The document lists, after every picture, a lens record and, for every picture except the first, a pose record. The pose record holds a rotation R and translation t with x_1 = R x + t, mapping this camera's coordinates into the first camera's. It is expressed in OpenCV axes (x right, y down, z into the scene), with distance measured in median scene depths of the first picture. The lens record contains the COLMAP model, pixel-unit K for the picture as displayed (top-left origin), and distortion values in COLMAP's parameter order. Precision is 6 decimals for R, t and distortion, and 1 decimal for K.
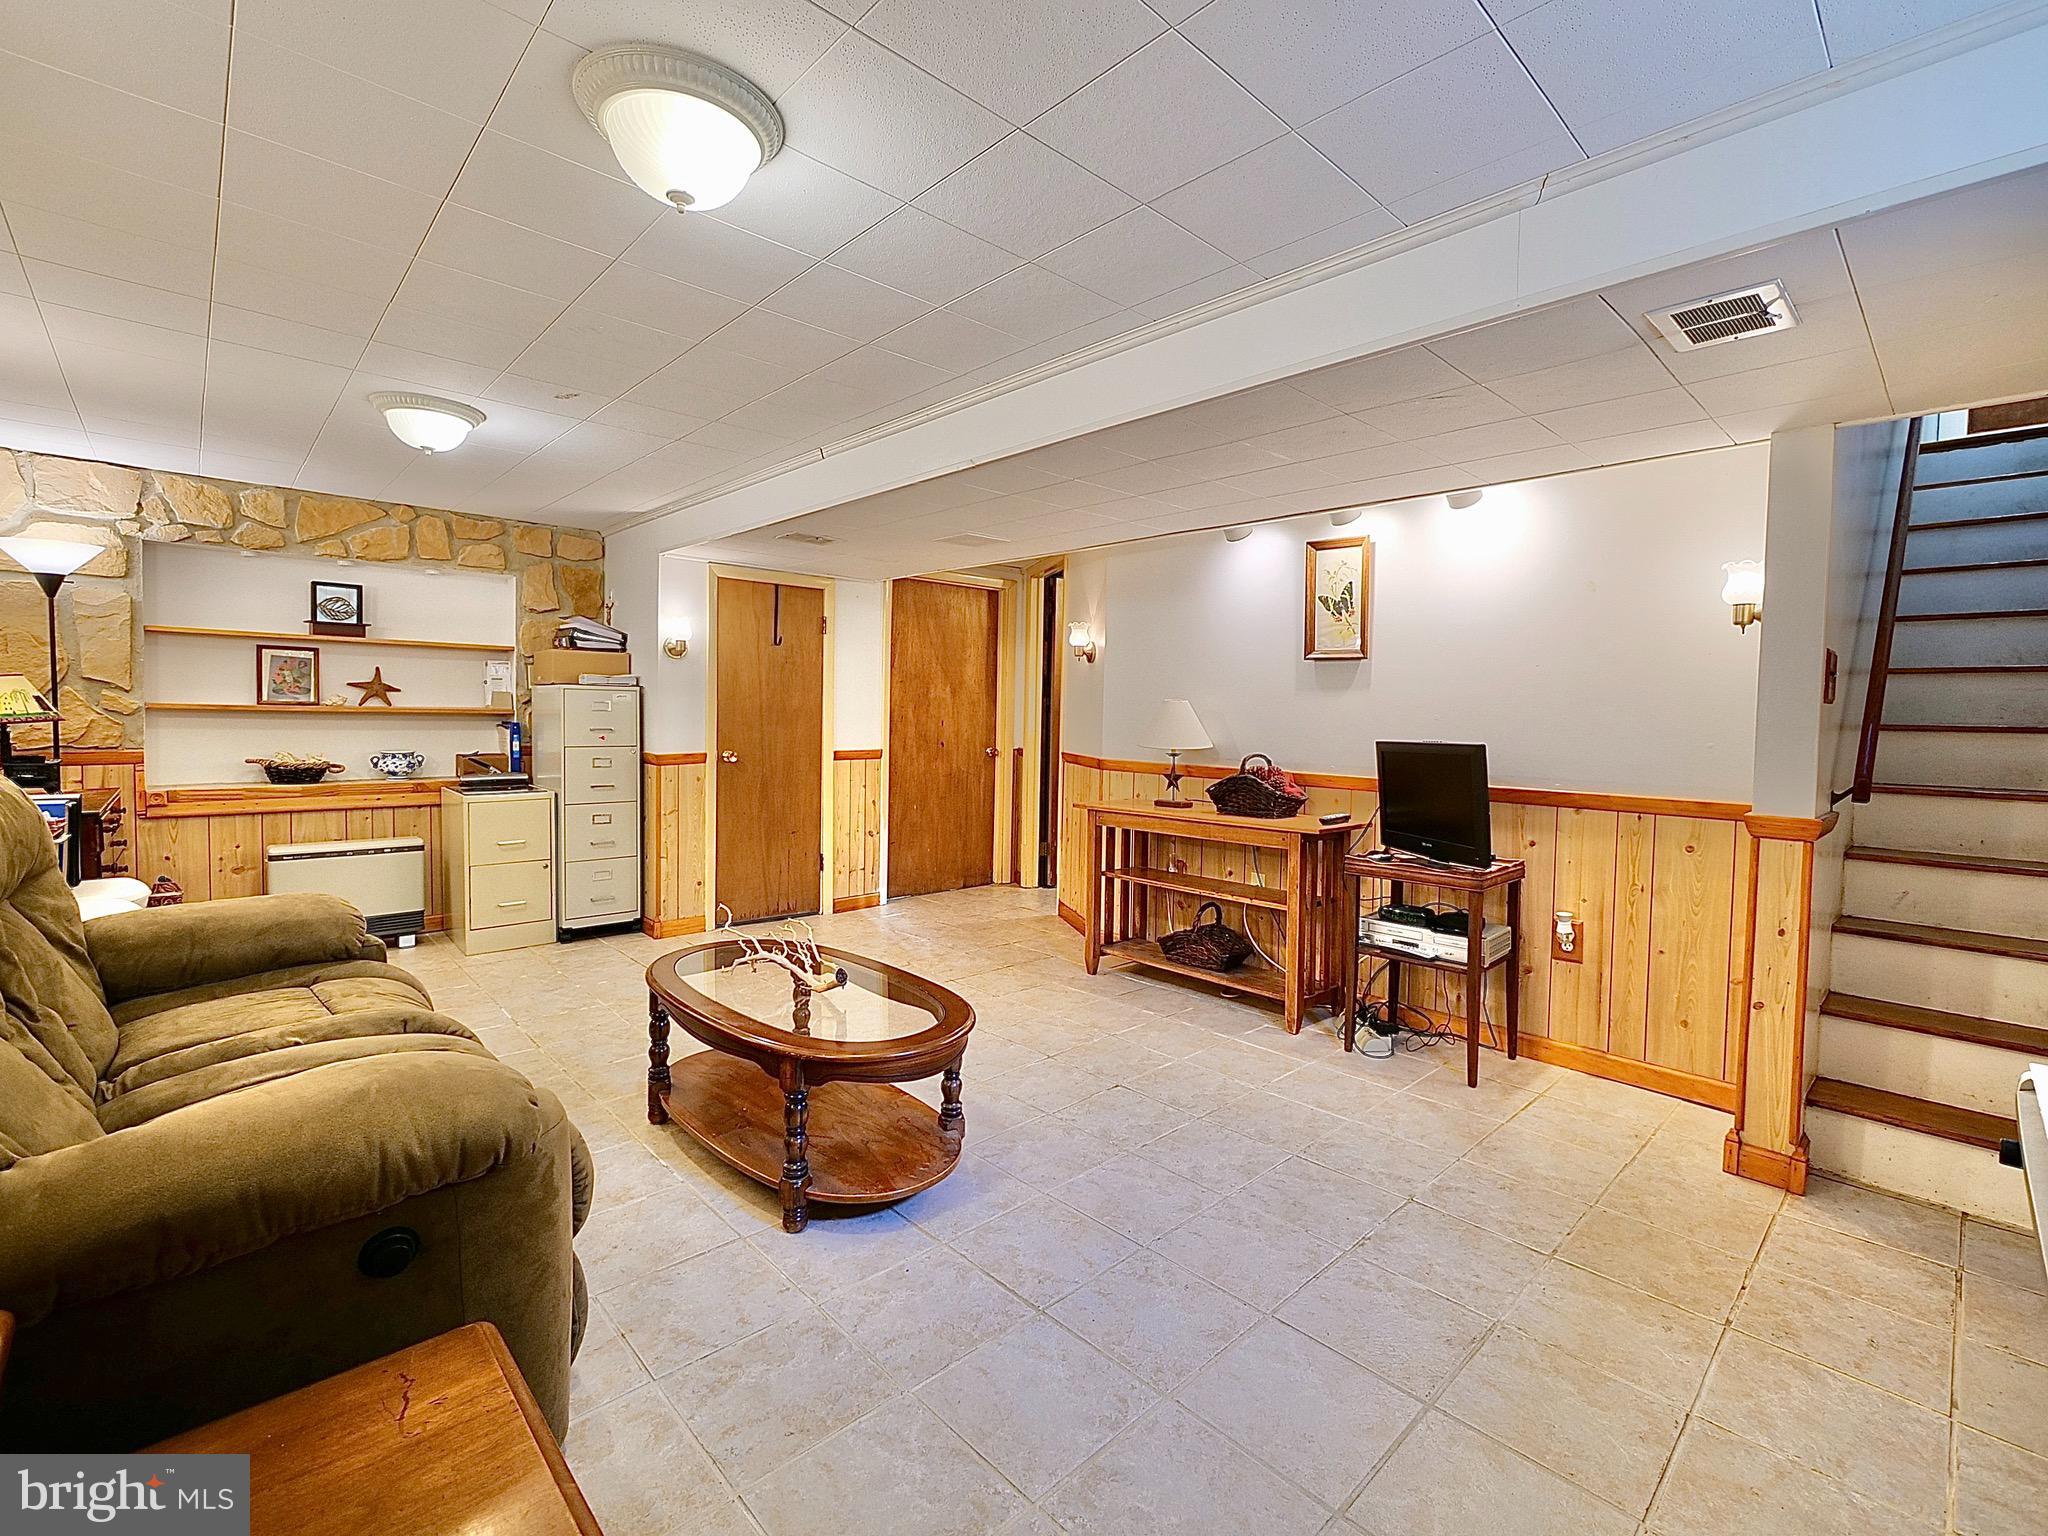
lens RADIAL K [[903.8, 0, 1048.4], [0, 903.8, 758.4], [0, 0, 1]] dist [-0.009342, -0.000428]
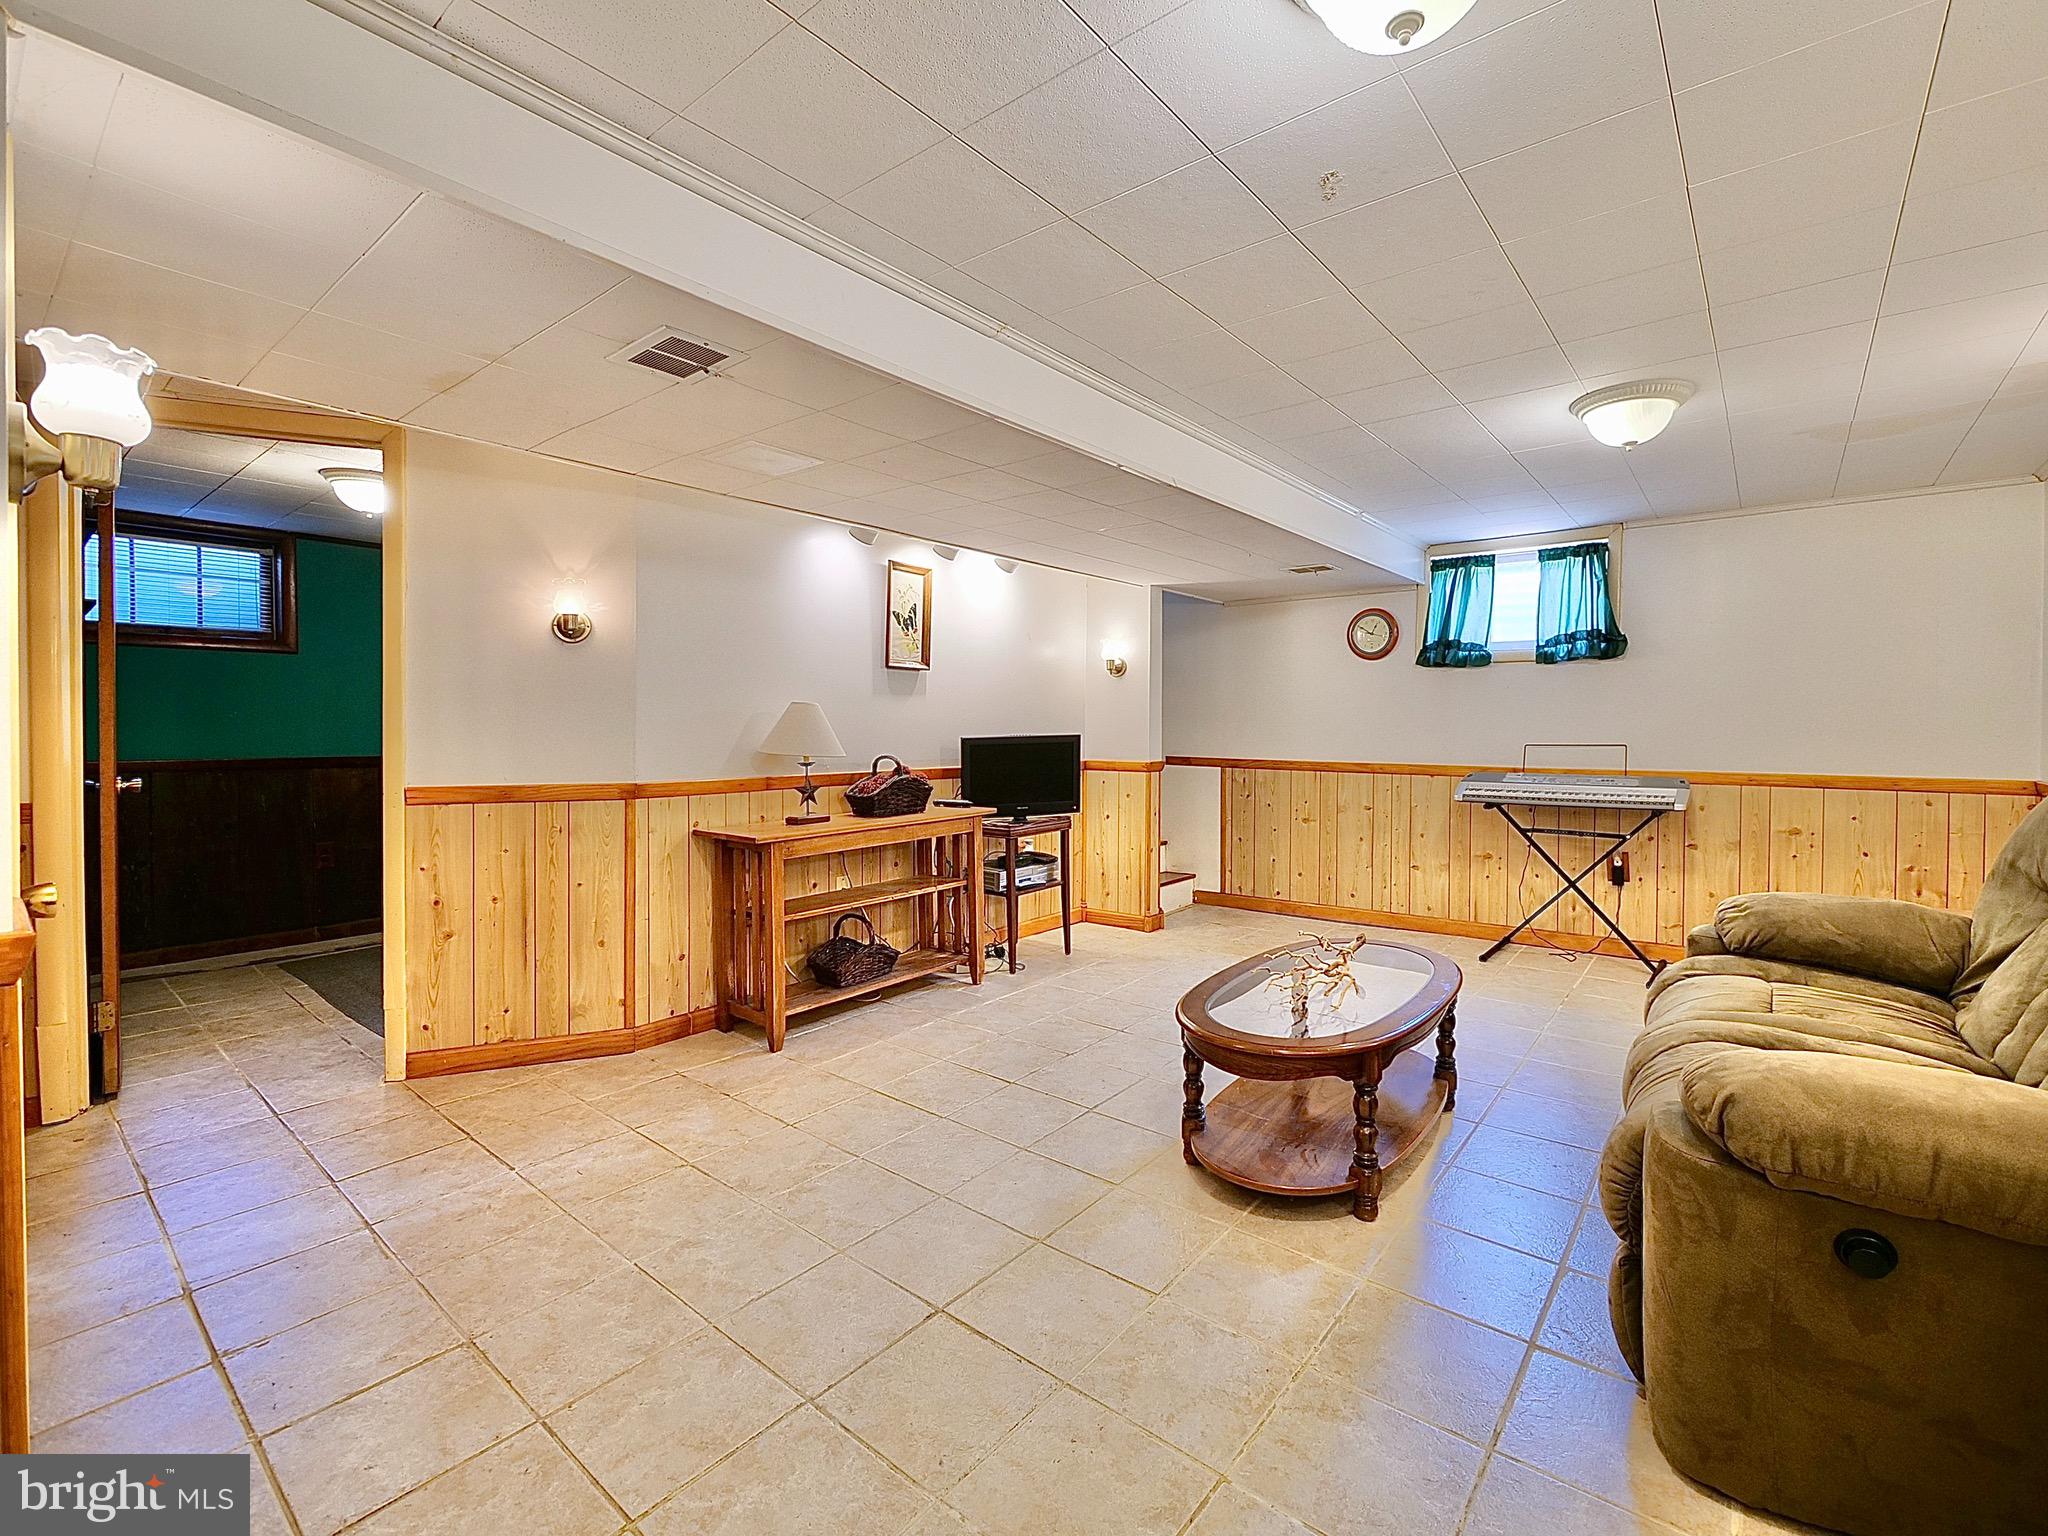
lens RADIAL K [[903.8, 0, 1048.4], [0, 903.8, 758.4], [0, 0, 1]] dist [-0.009342, -0.000428]
pose [[-0.124669, -0.054907, 0.990678, -0.840494], [0.052616, 0.996697, 0.061862, -0.057101], [-0.990802, 0.059837, -0.121368, 0.958415]]
